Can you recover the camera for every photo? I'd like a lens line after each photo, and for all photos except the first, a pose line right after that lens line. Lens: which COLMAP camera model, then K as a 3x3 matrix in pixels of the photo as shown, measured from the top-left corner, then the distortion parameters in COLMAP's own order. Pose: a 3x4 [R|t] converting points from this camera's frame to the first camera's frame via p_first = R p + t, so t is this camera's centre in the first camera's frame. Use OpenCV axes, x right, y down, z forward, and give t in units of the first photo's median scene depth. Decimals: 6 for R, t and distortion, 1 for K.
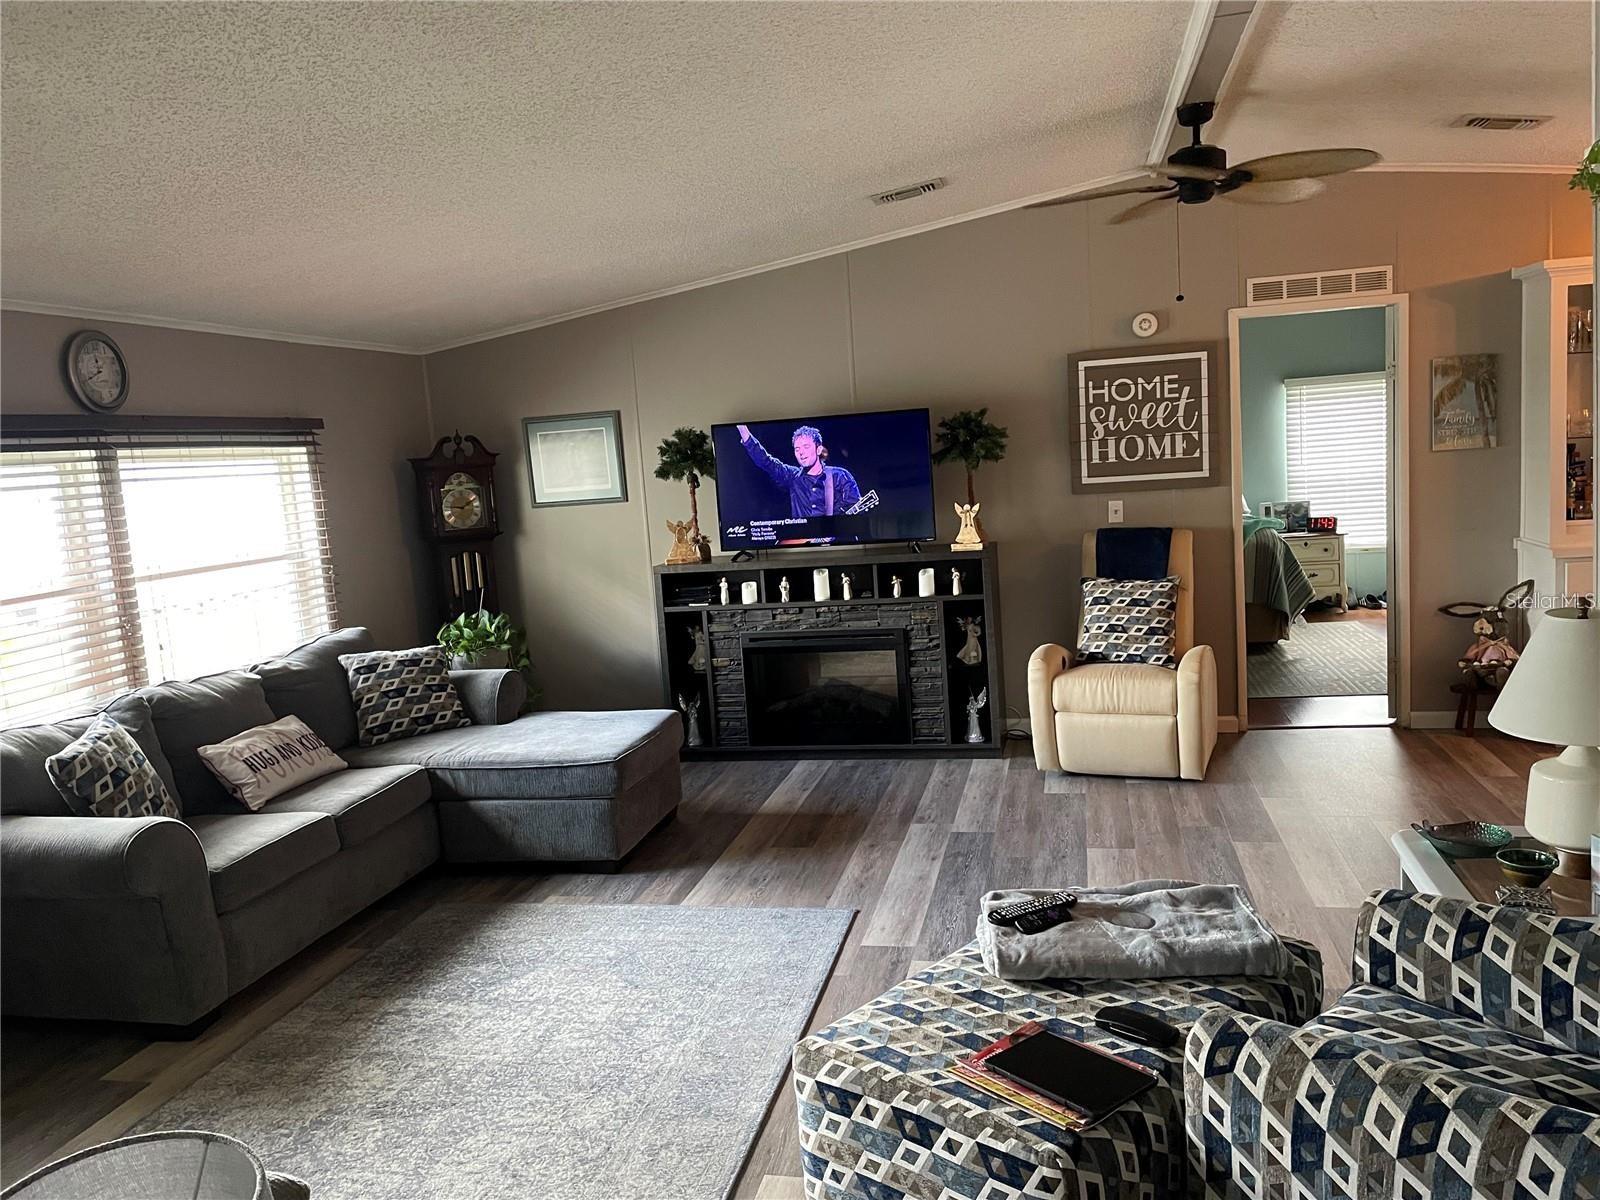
lens RADIAL K [[1202.3, 0, 796.3], [0, 1202.3, 603.8], [0, 0, 1]] dist [0.015493, -0.010957]
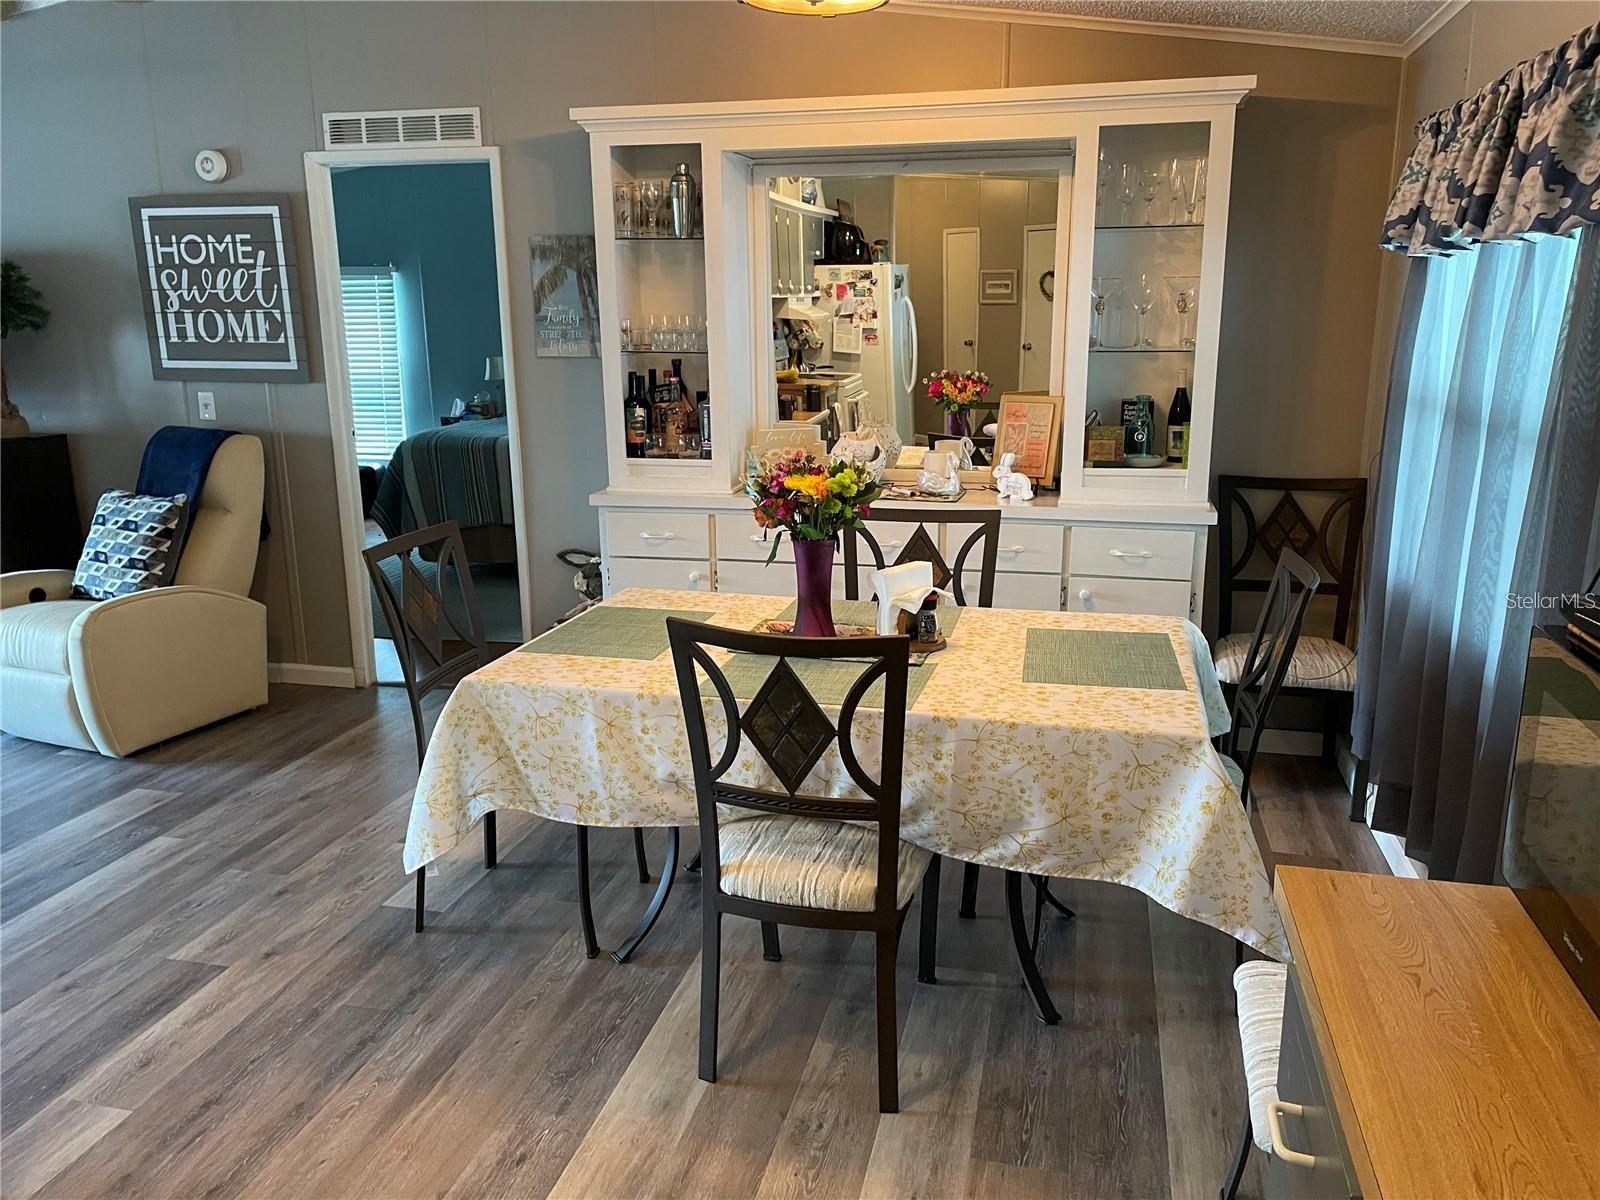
lens RADIAL K [[1202.3, 0, 806.5], [0, 1202.3, 601.3], [0, 0, 1]] dist [0.015493, -0.010957]
pose [[0.997767, 0.063944, 0.019293, 0.673152], [-0.065697, 0.991649, 0.110978, -0.064551], [-0.012035, -0.111998, 0.993636, 0.191436]]
